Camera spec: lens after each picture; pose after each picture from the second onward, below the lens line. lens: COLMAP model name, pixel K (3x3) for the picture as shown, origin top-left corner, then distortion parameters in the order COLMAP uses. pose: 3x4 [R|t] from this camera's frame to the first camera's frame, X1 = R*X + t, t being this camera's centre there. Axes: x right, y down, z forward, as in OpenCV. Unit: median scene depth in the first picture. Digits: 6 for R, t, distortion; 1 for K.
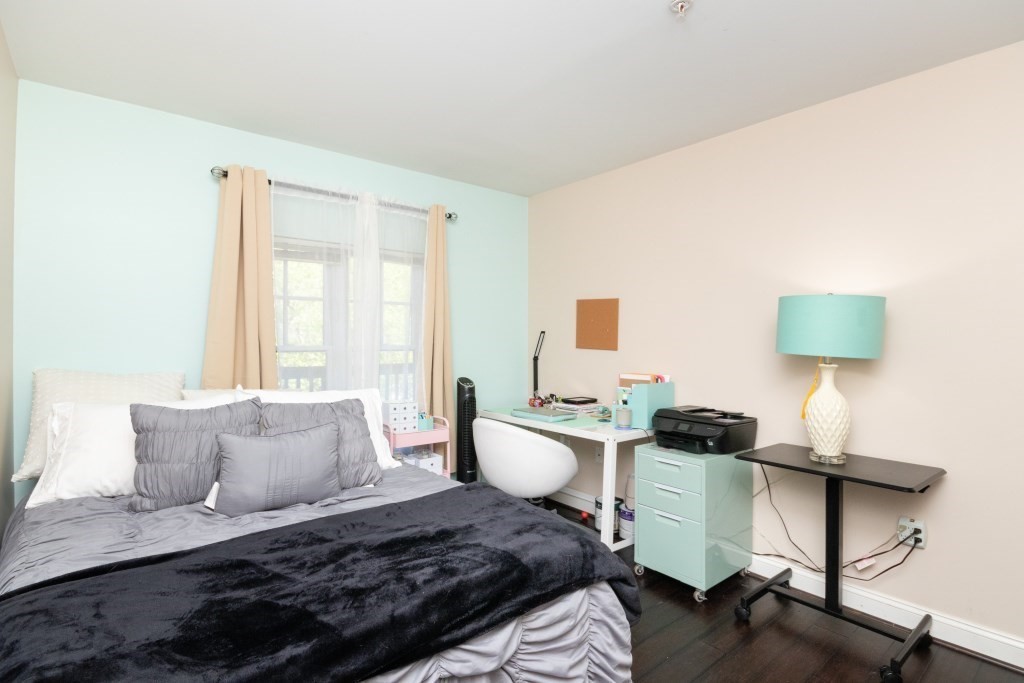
lens RADIAL K [[485.3, 0, 509.0], [0, 485.3, 339.7], [0, 0, 1]] dist [-0.004118, -0.000282]
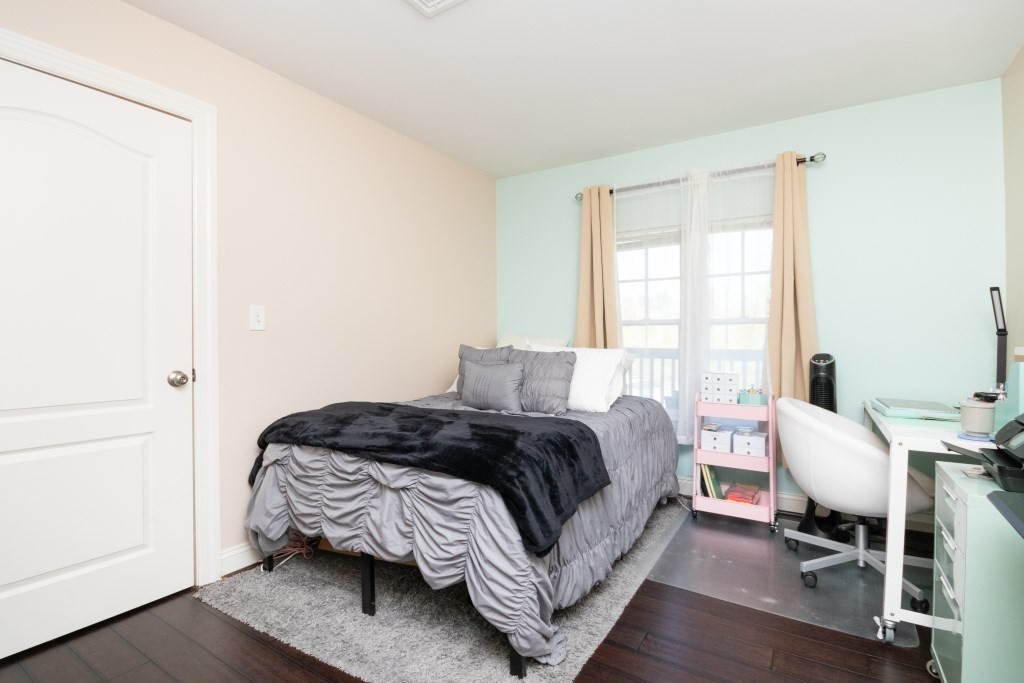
lens RADIAL K [[485.3, 0, 511.1], [0, 485.3, 344.5], [0, 0, 1]] dist [-0.004118, -0.000282]
pose [[0.339272, 0.007371, -0.940659, 0.571152], [0.004745, 0.999943, 0.009548, 0.060776], [0.940676, -0.007703, 0.339218, 0.279179]]
